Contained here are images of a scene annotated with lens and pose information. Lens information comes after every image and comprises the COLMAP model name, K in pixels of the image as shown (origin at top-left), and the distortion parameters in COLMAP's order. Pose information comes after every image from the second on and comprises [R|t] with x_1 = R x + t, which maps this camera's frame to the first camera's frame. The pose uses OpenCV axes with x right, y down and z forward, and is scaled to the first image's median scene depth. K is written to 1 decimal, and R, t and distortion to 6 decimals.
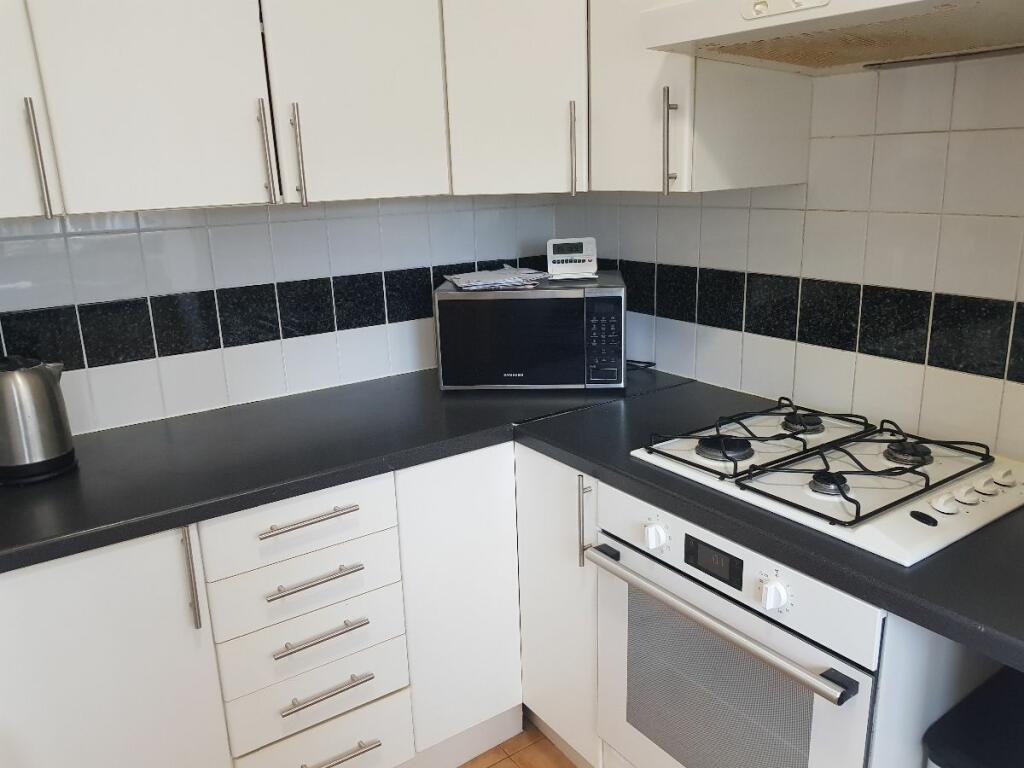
lens RADIAL K [[764.7, 0, 512.0], [0, 764.7, 384.0], [0, 0, 1]] dist [0.064044, -0.102489]
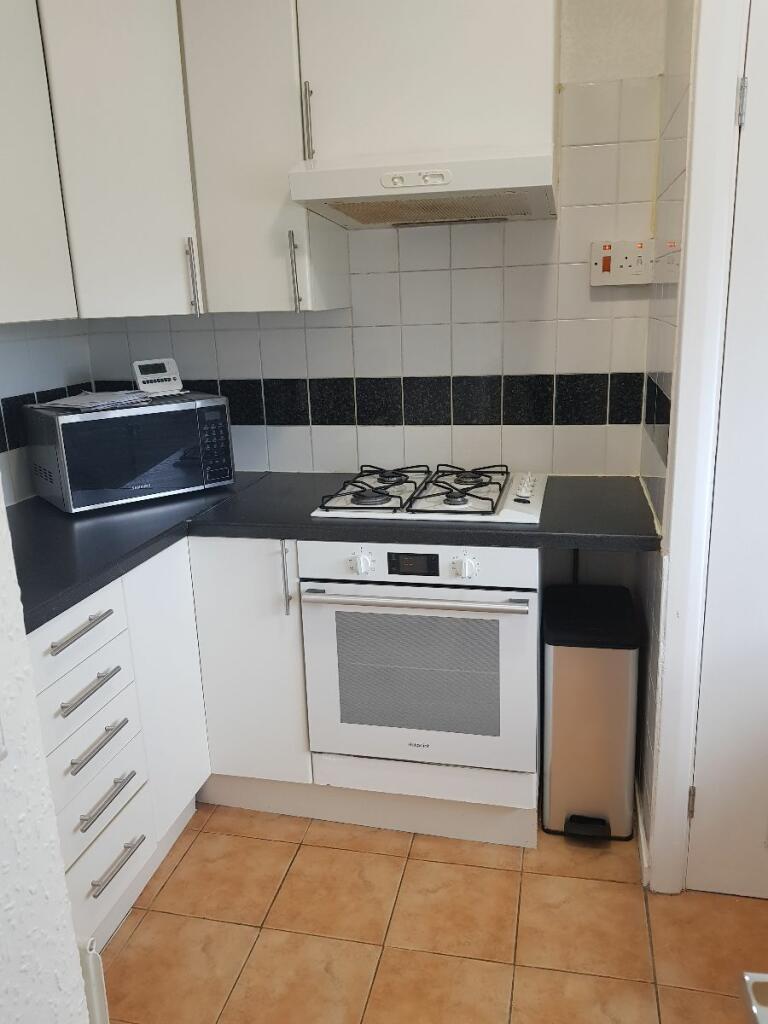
lens RADIAL K [[764.7, 0, 384.0], [0, 764.7, 512.0], [0, 0, 1]] dist [0.064044, -0.102489]
pose [[0.747290, -0.172824, 0.641631, -0.505611], [0.190889, 0.980720, 0.041835, 0.049364], [-0.636490, 0.091217, 0.765872, -0.046483]]
